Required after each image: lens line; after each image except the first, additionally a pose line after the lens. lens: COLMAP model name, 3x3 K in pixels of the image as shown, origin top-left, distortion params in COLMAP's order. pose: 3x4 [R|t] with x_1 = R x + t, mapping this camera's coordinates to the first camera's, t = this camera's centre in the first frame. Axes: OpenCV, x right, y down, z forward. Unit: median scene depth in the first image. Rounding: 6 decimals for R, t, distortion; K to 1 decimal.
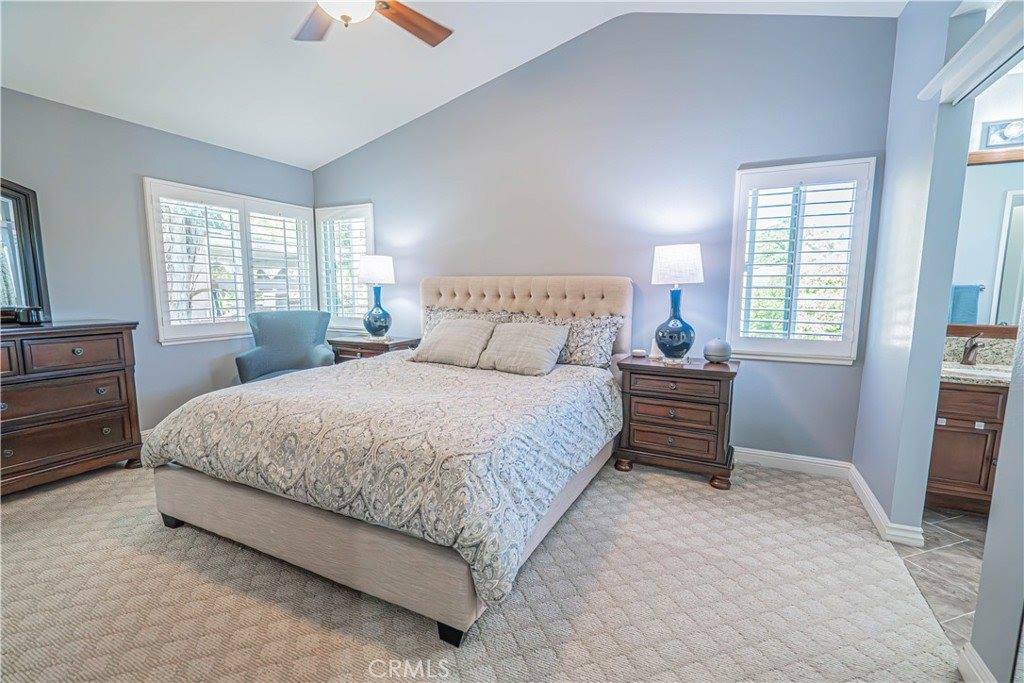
lens RADIAL K [[458.1, 0, 515.3], [0, 458.1, 346.0], [0, 0, 1]] dist [-0.006228, 0.000549]
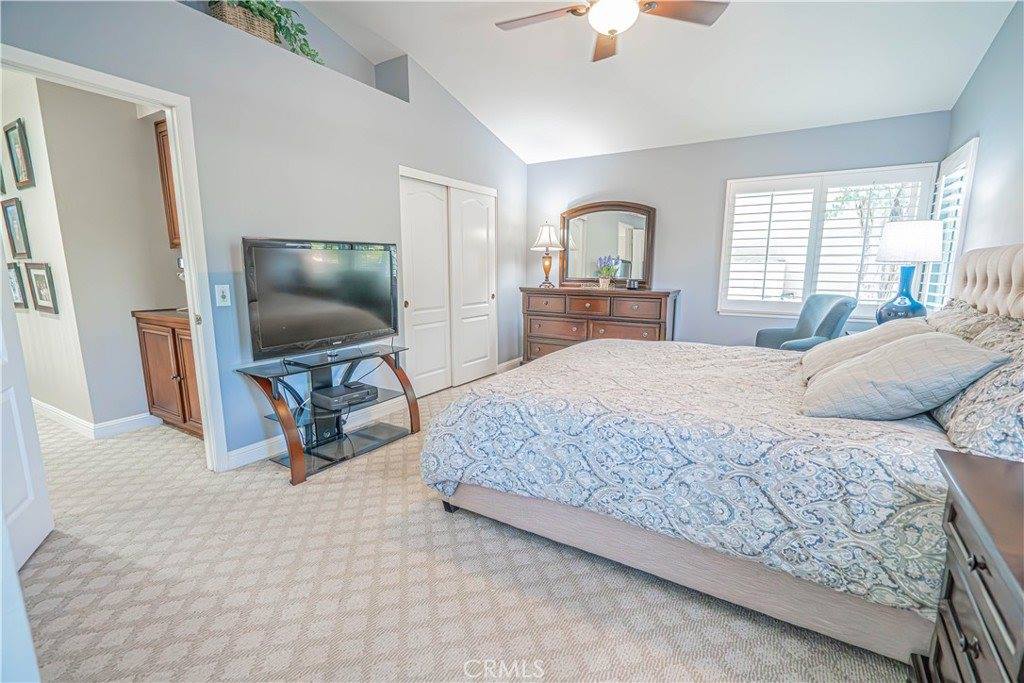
lens RADIAL K [[458.1, 0, 515.3], [0, 458.1, 346.0], [0, 0, 1]] dist [-0.006228, 0.000549]
pose [[-0.093504, 0.161896, -0.982368, 0.558033], [-0.132843, 0.975840, 0.173464, -0.063140], [0.986717, 0.146720, -0.069738, 0.575942]]
